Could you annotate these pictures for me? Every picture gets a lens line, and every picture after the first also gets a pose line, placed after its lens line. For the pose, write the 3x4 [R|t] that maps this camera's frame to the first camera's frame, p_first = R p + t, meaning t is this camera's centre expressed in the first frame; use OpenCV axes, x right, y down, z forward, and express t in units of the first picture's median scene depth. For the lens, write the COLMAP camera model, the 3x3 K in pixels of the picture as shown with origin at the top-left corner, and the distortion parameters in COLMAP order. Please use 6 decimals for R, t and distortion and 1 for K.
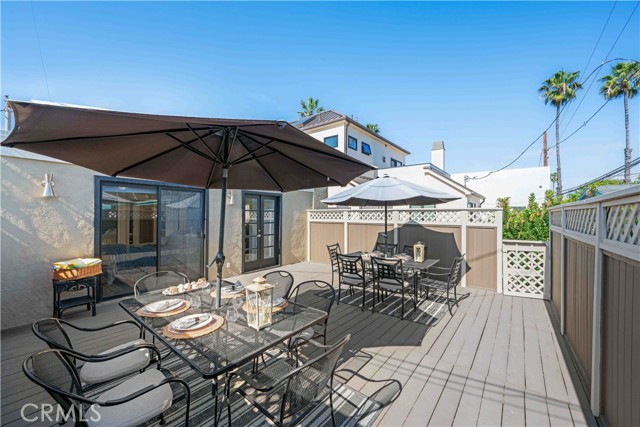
lens RADIAL K [[250.0, 0, 318.9], [0, 250.0, 213.6], [0, 0, 1]] dist [0.000382, 0.000094]
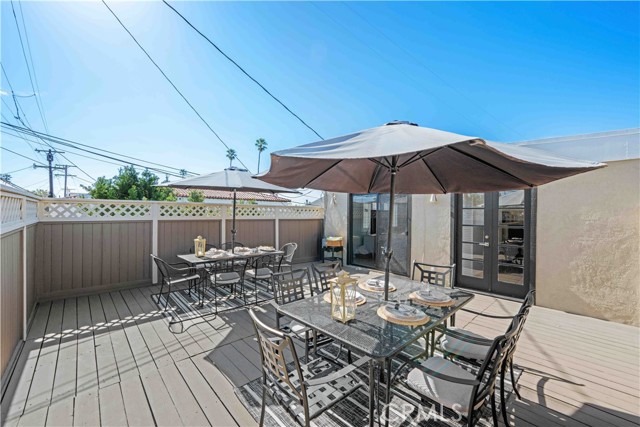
lens RADIAL K [[253.5, 0, 322.9], [0, 253.5, 214.4], [0, 0, 1]] dist [-0.001663, -0.000250]
pose [[-0.136133, -0.003473, -0.990684, 0.542172], [-0.007302, 0.999970, -0.002502, 0.011524], [0.990664, 0.006894, -0.136154, 0.674810]]
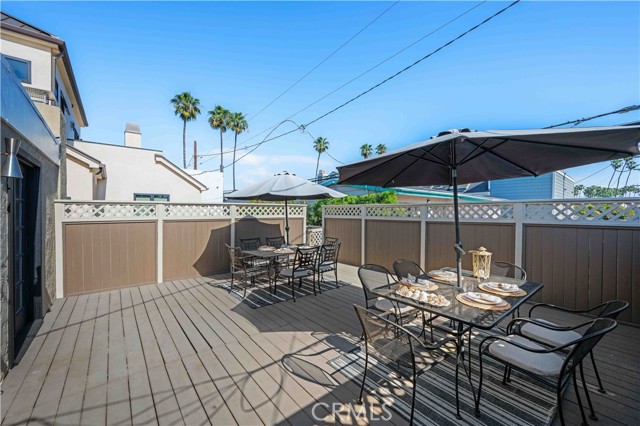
lens RADIAL K [[250.0, 0, 318.9], [0, 250.0, 213.1], [0, 0, 1]] dist [0.000382, 0.000094]
pose [[0.207174, -0.017065, 0.978155, -0.549838], [-0.006098, 0.999806, 0.018734, -0.001414], [-0.978285, -0.009846, 0.207030, 0.454448]]
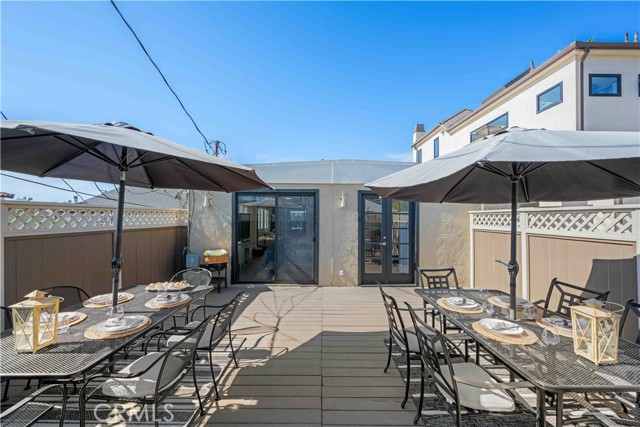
lens RADIAL K [[250.0, 0, 318.9], [0, 250.0, 213.6], [0, 0, 1]] dist [0.000382, 0.000094]
pose [[0.633205, -0.010319, -0.773915, 0.276688], [0.001838, 0.999928, -0.011829, -0.001634], [0.773982, 0.006067, 0.633179, 0.322450]]
